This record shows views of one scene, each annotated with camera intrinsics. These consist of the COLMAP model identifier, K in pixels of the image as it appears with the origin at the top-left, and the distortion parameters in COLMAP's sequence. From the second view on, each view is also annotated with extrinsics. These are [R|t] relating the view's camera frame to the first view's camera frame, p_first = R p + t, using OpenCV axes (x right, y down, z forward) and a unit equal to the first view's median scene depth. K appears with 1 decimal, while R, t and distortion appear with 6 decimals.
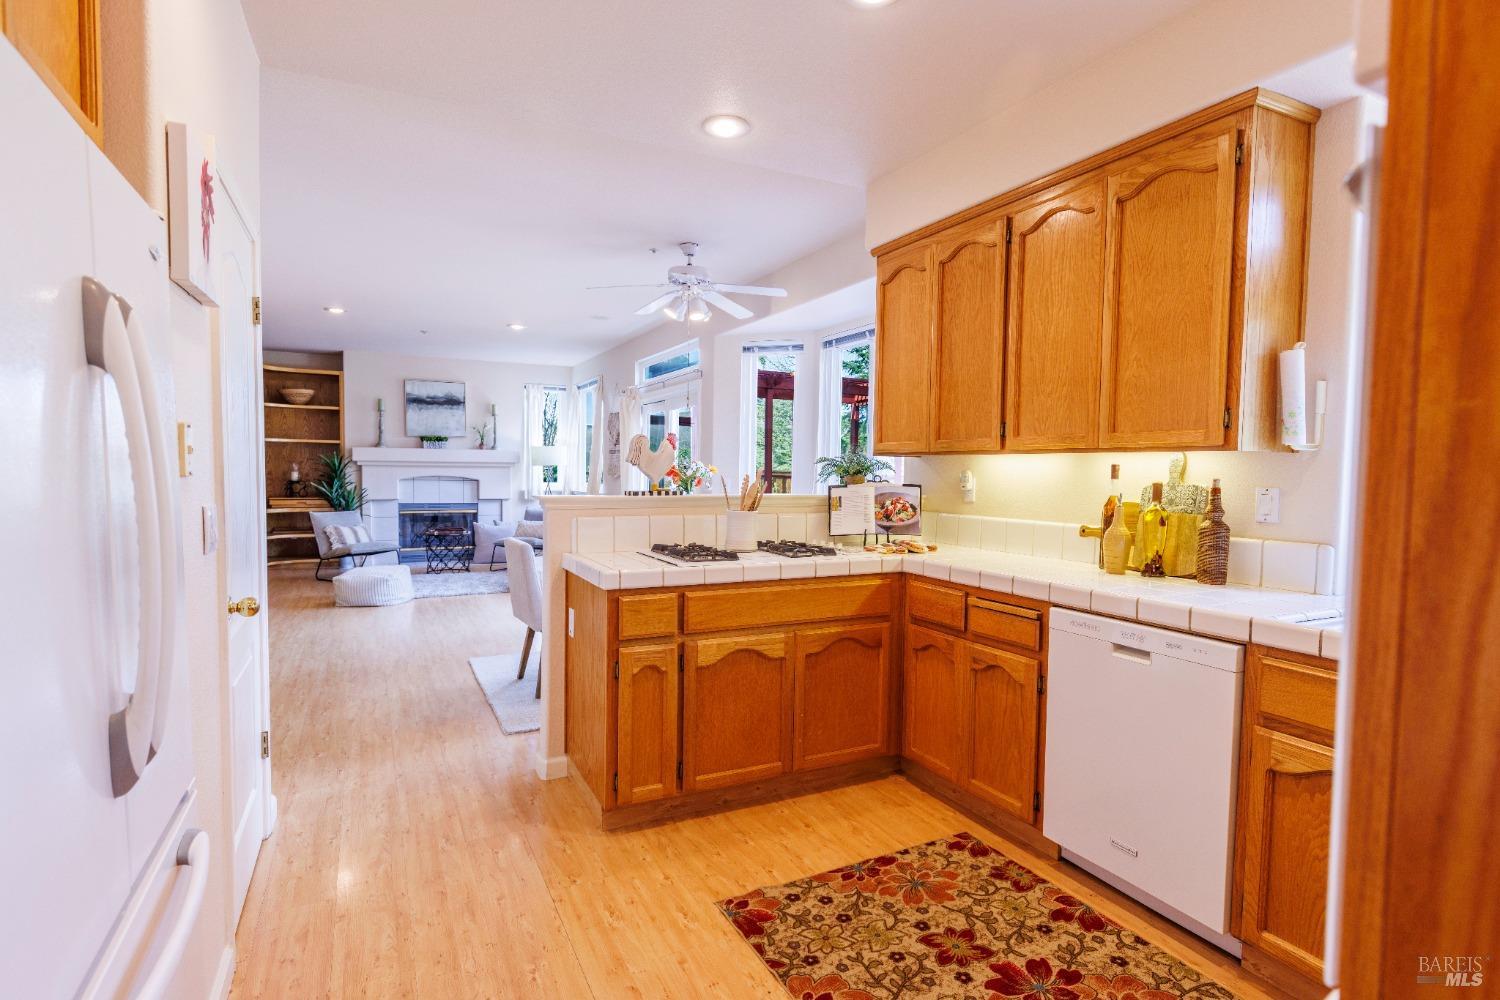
lens RADIAL K [[765.6, 0, 750.6], [0, 765.6, 506.6], [0, 0, 1]] dist [-0.001314, -0.000234]
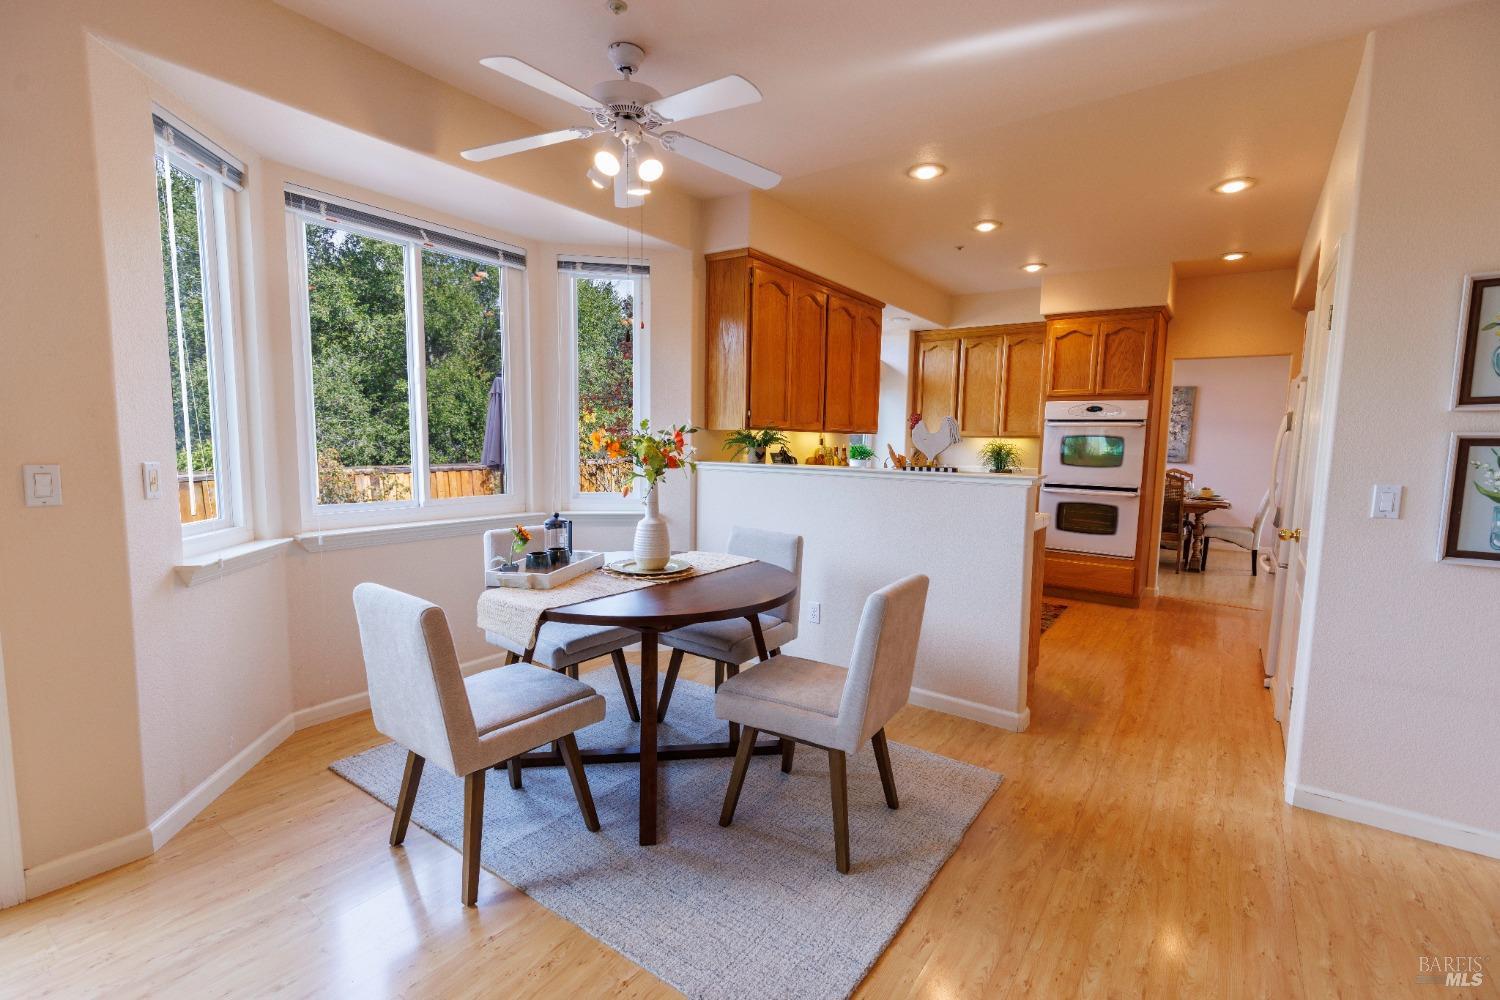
lens RADIAL K [[675.8, 0, 753.3], [0, 675.8, 507.0], [0, 0, 1]] dist [0.000183, 0.000315]
pose [[-0.470575, -0.108805, 0.875626, -0.944090], [0.021071, 0.990699, 0.134428, -0.108231], [-0.882108, 0.081709, -0.463906, 1.838709]]
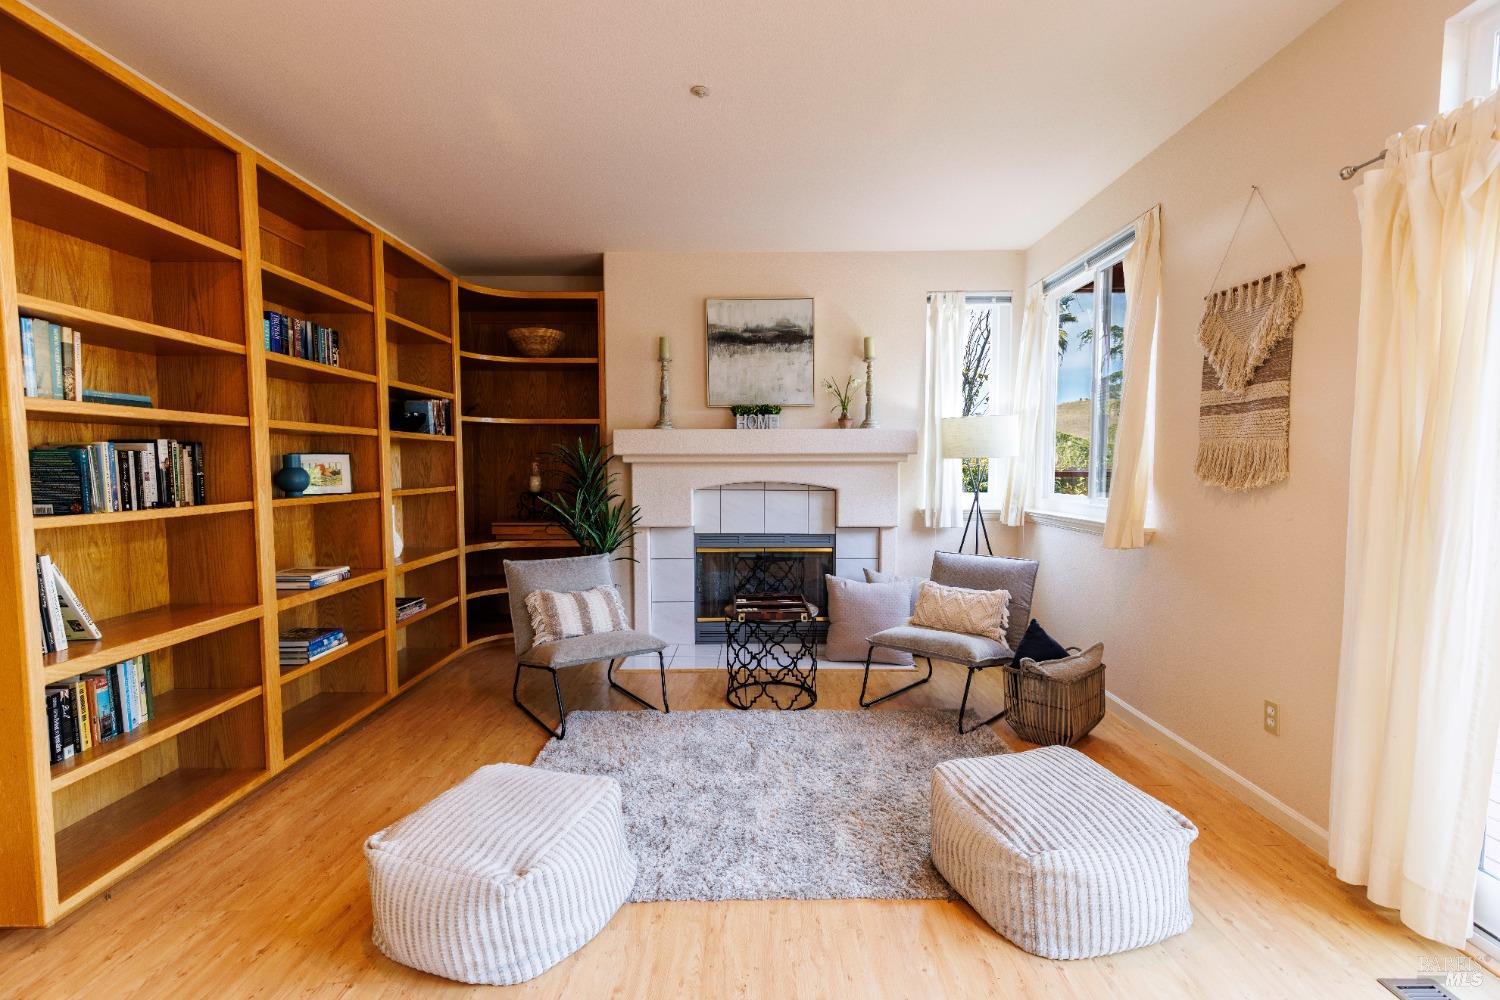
lens RADIAL K [[675.8, 0, 753.3], [0, 675.8, 507.0], [0, 0, 1]] dist [0.000183, 0.000315]
pose [[0.893017, 0.013595, -0.449818, -0.208790], [-0.008744, 0.999879, 0.012861, -0.028818], [0.449938, -0.007552, 0.893028, 0.591142]]
